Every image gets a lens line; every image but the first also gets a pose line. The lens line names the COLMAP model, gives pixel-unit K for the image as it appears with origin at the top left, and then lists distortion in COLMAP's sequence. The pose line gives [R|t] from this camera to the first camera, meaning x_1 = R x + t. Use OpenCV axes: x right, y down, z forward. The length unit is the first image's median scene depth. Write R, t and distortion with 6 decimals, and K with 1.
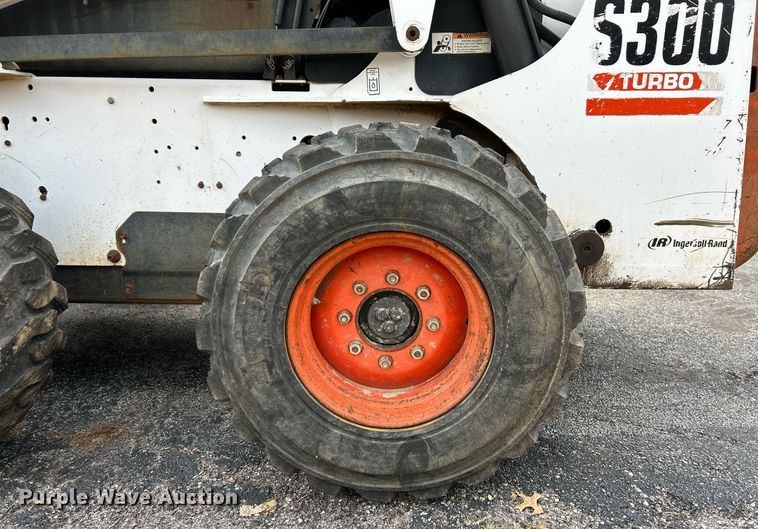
lens RADIAL K [[582.3, 0, 379.7], [0, 582.3, 289.7], [0, 0, 1]] dist [0.049813, -0.057419]
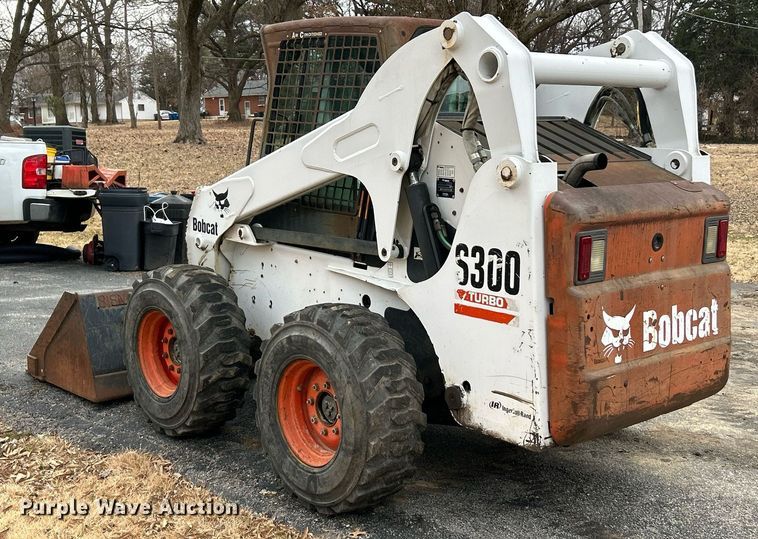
lens RADIAL K [[1005.6, 0, 380.3], [0, 1005.6, 257.7], [0, 0, 1]] dist [0.157444, -0.001537]
pose [[0.662039, 0.116860, -0.740303, 2.245611], [-0.206518, 0.977973, -0.030308, -0.323958], [0.720454, 0.172951, 0.671590, -1.008432]]
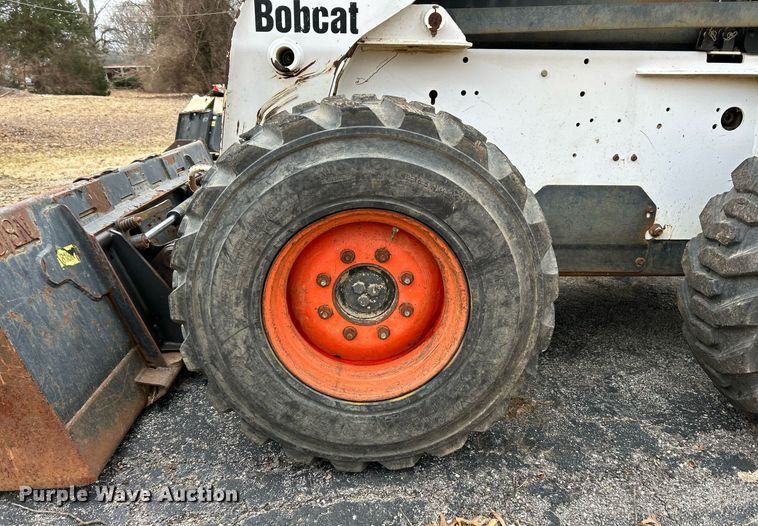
lens RADIAL K [[579.5, 0, 376.2], [0, 579.5, 278.6], [0, 0, 1]] dist [0.054091, -0.063620]
pose [[0.998845, -0.015569, 0.045456, -0.877436], [0.013058, 0.998400, 0.055024, -0.037979], [-0.046240, -0.054366, 0.997450, 0.013191]]
